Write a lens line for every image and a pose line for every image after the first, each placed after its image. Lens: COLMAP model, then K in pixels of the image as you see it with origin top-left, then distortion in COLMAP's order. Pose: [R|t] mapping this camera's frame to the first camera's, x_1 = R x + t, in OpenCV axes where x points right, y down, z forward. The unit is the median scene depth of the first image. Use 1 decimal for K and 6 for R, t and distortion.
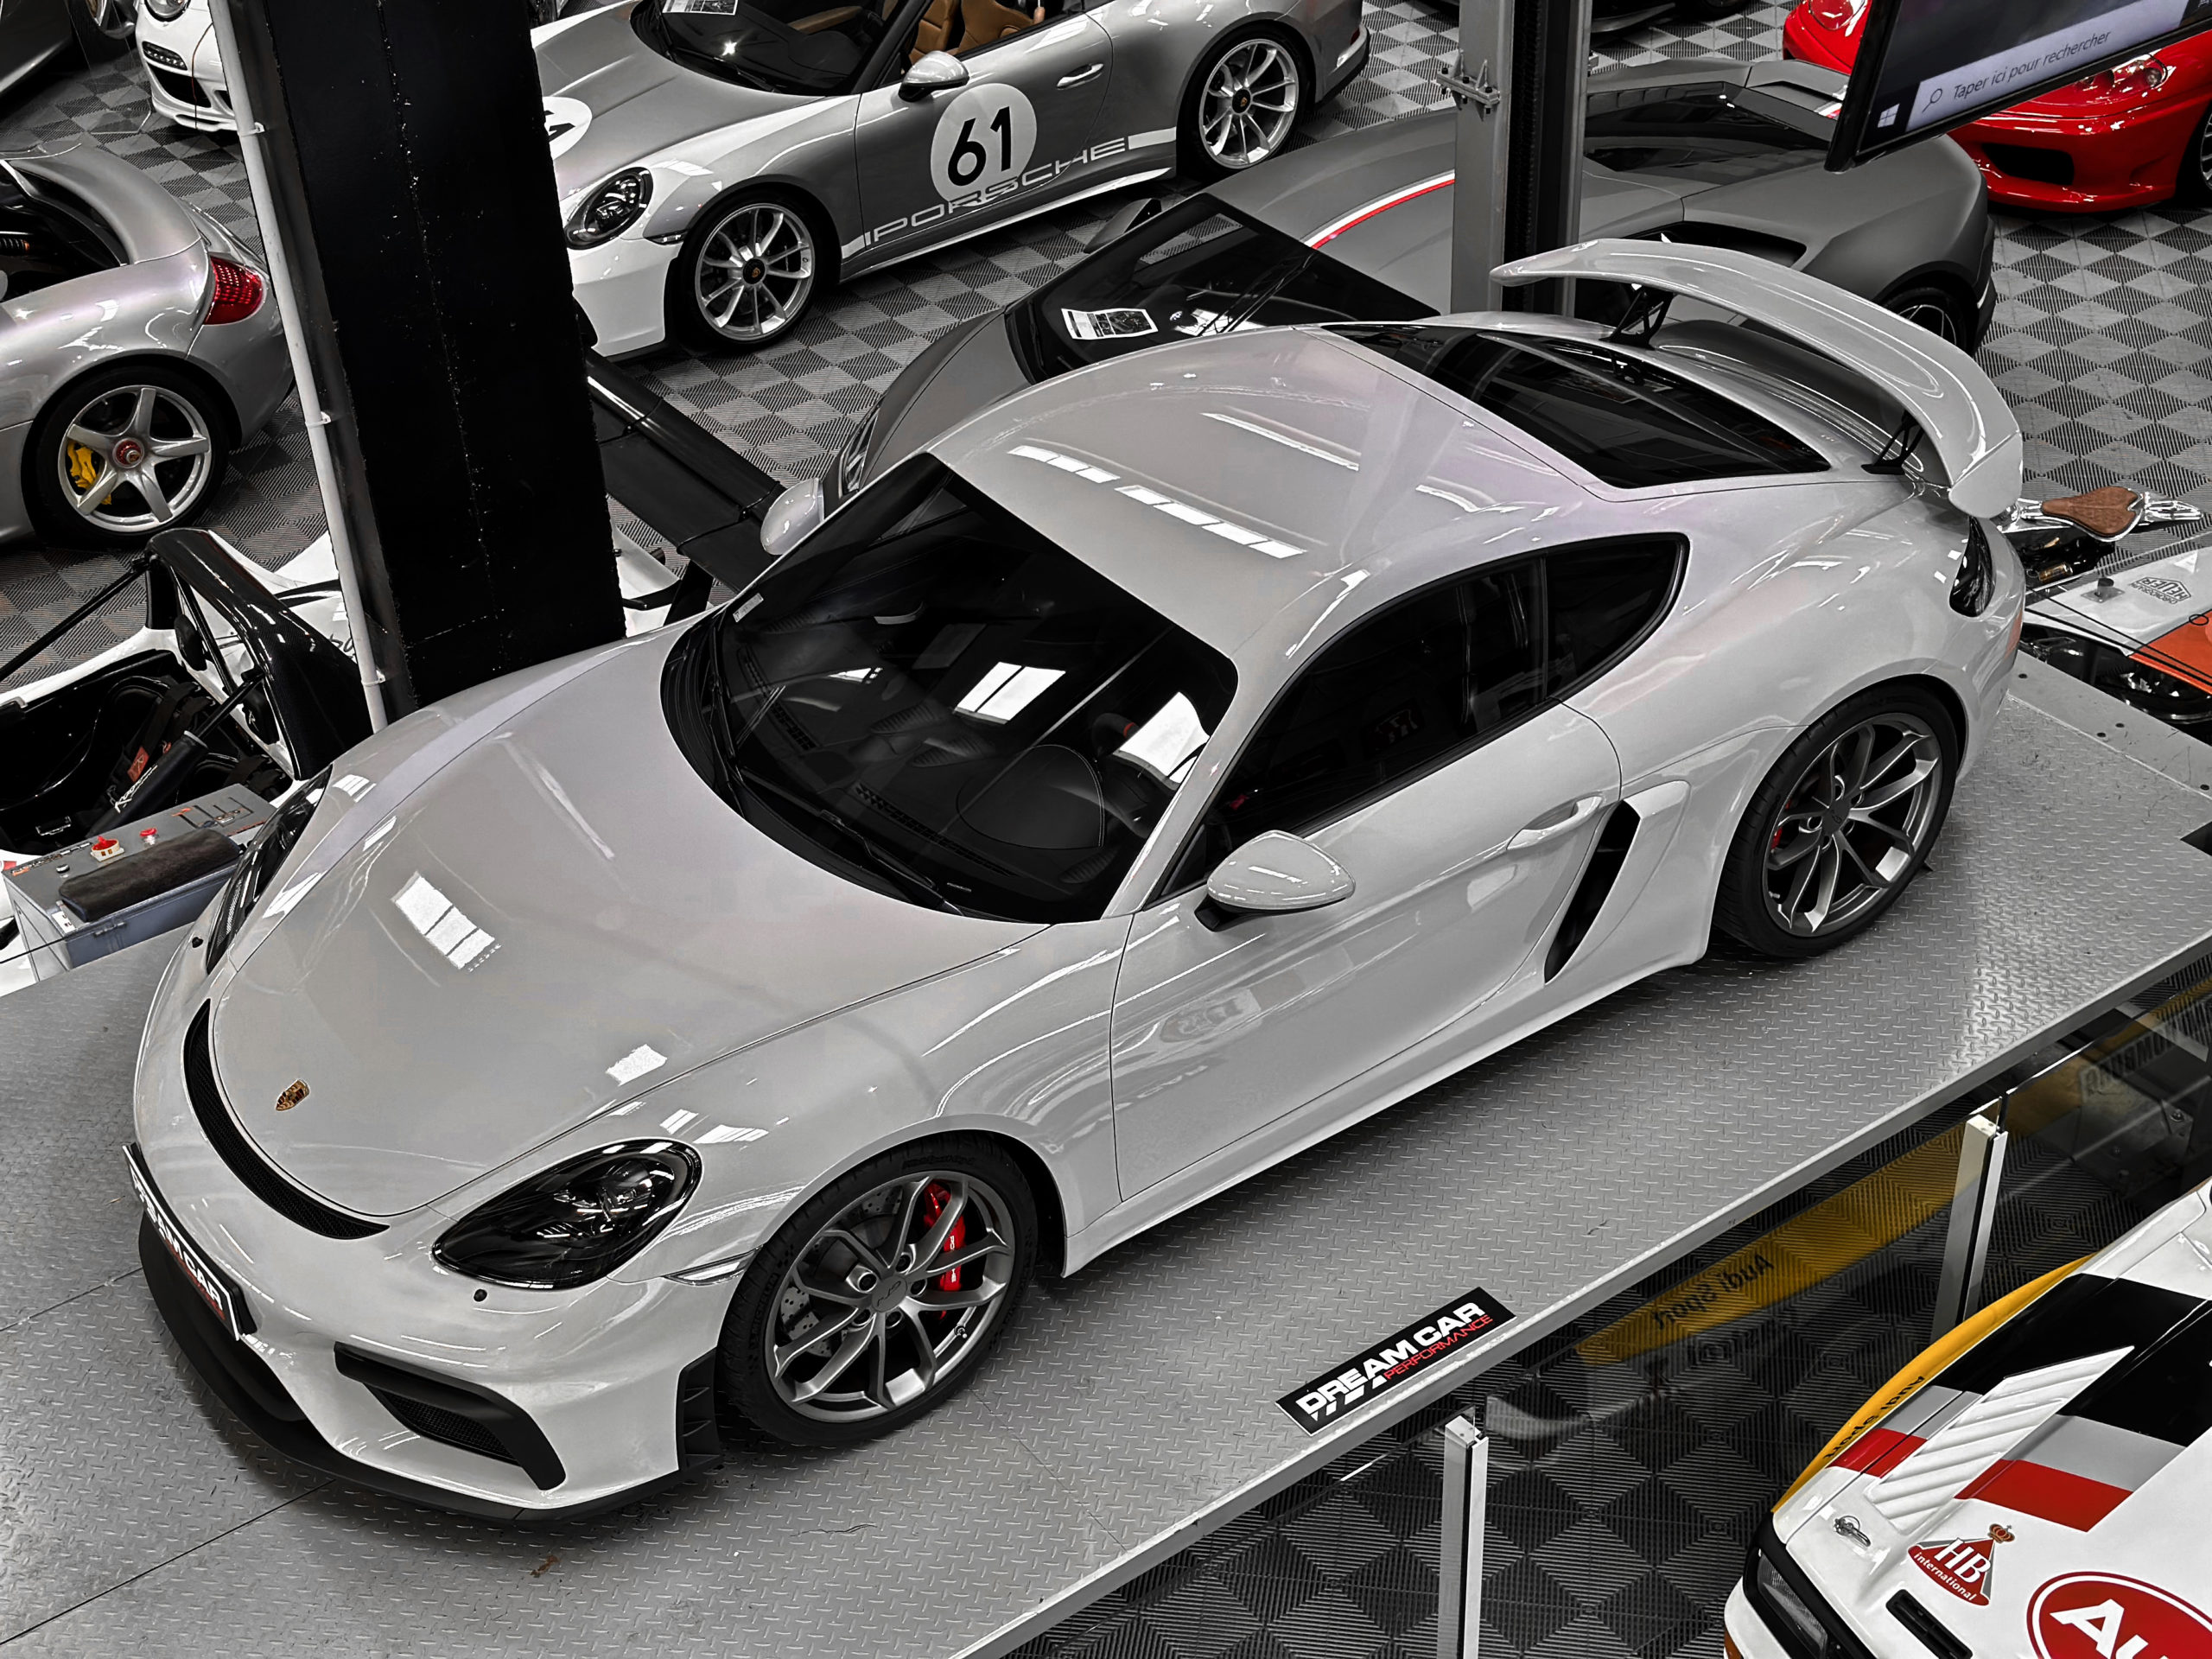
lens RADIAL K [[3051.5, 0, 1104.7], [0, 3051.5, 829.8], [0, 0, 1]] dist [0.107180, 0.000000]
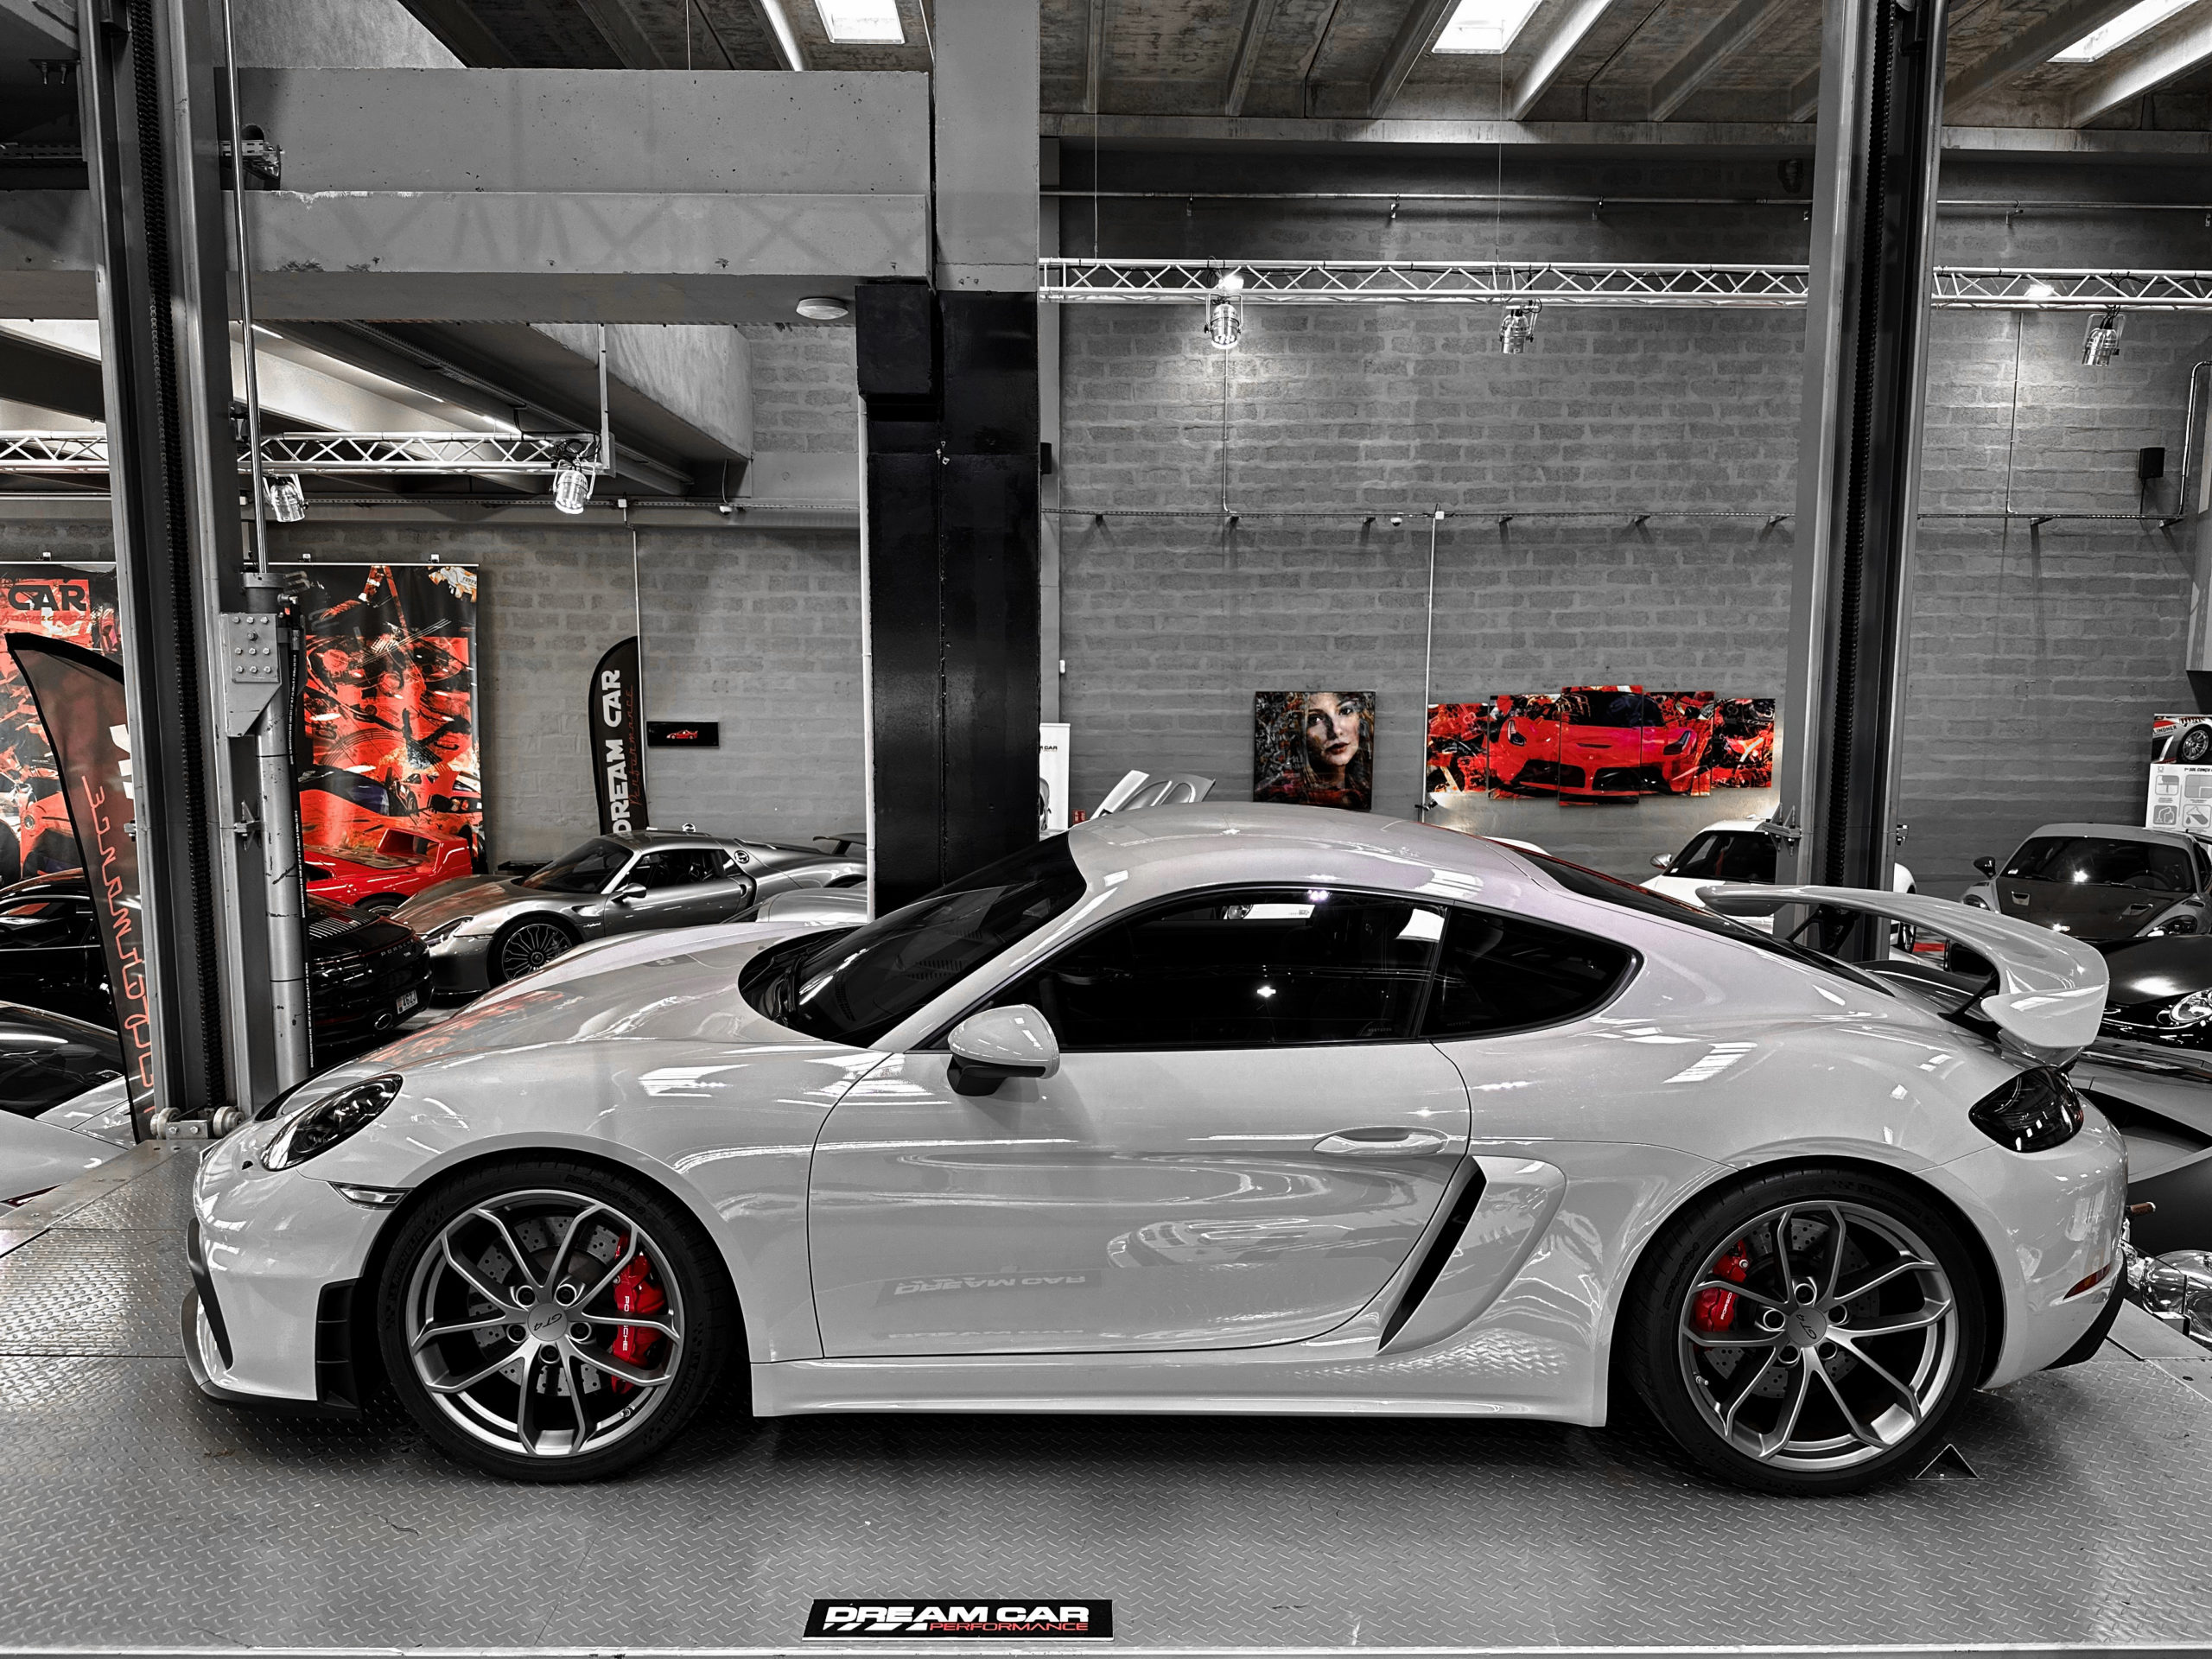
lens RADIAL K [[1594.0, 0, 1107.4], [0, 1594.0, 832.6], [0, 0, 1]] dist [-0.020331, -0.000643]
pose [[0.819565, 0.105239, -0.563239, 0.355420], [-0.362325, 0.856693, -0.367148, 0.129396], [0.443885, 0.504978, 0.740246, 0.561618]]
